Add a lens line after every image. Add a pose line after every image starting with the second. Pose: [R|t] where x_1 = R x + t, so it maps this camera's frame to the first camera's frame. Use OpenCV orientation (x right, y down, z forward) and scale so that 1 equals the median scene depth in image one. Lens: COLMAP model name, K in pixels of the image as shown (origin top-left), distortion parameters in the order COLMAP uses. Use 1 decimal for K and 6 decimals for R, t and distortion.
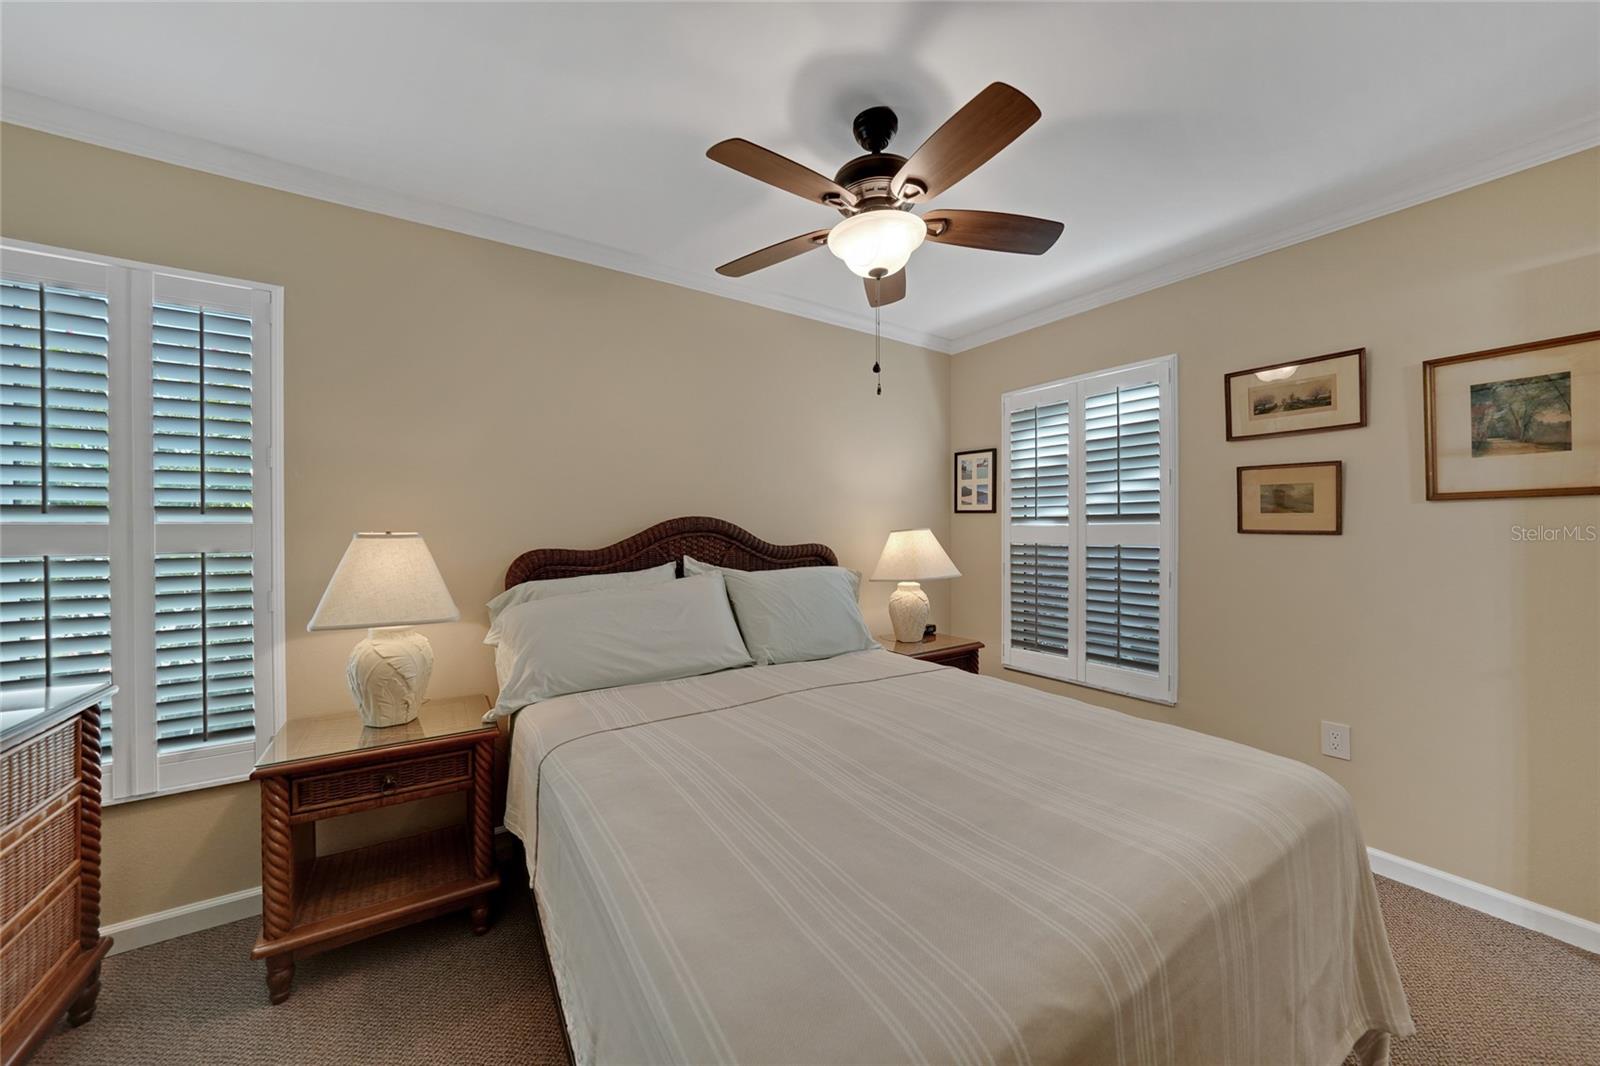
lens RADIAL K [[558.0, 0, 800.0], [0, 558.0, 533.0], [0, 0, 1]] dist [-0.027426, 0.006685]
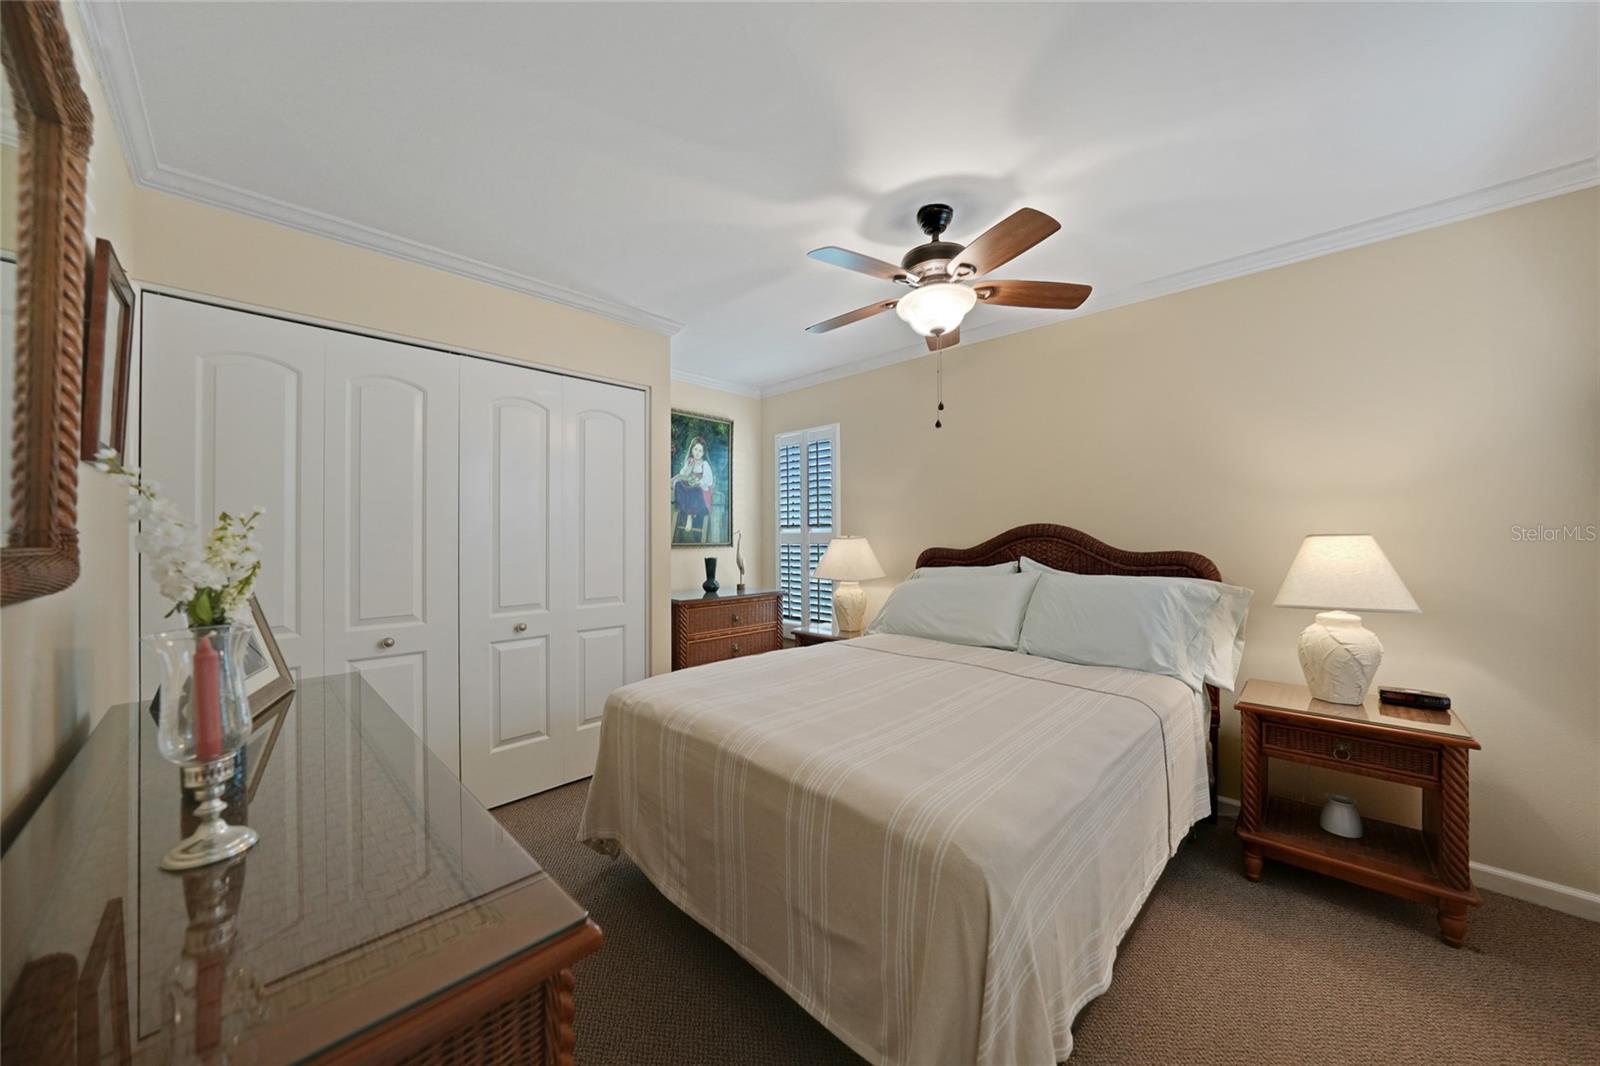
lens RADIAL K [[558.0, 0, 800.0], [0, 558.0, 533.0], [0, 0, 1]] dist [-0.027426, 0.006685]
pose [[0.205856, 0.000045, -0.978582, 0.890274], [-0.005407, 0.999985, -0.001091, -0.005986], [0.978567, 0.005516, 0.205853, 0.298533]]
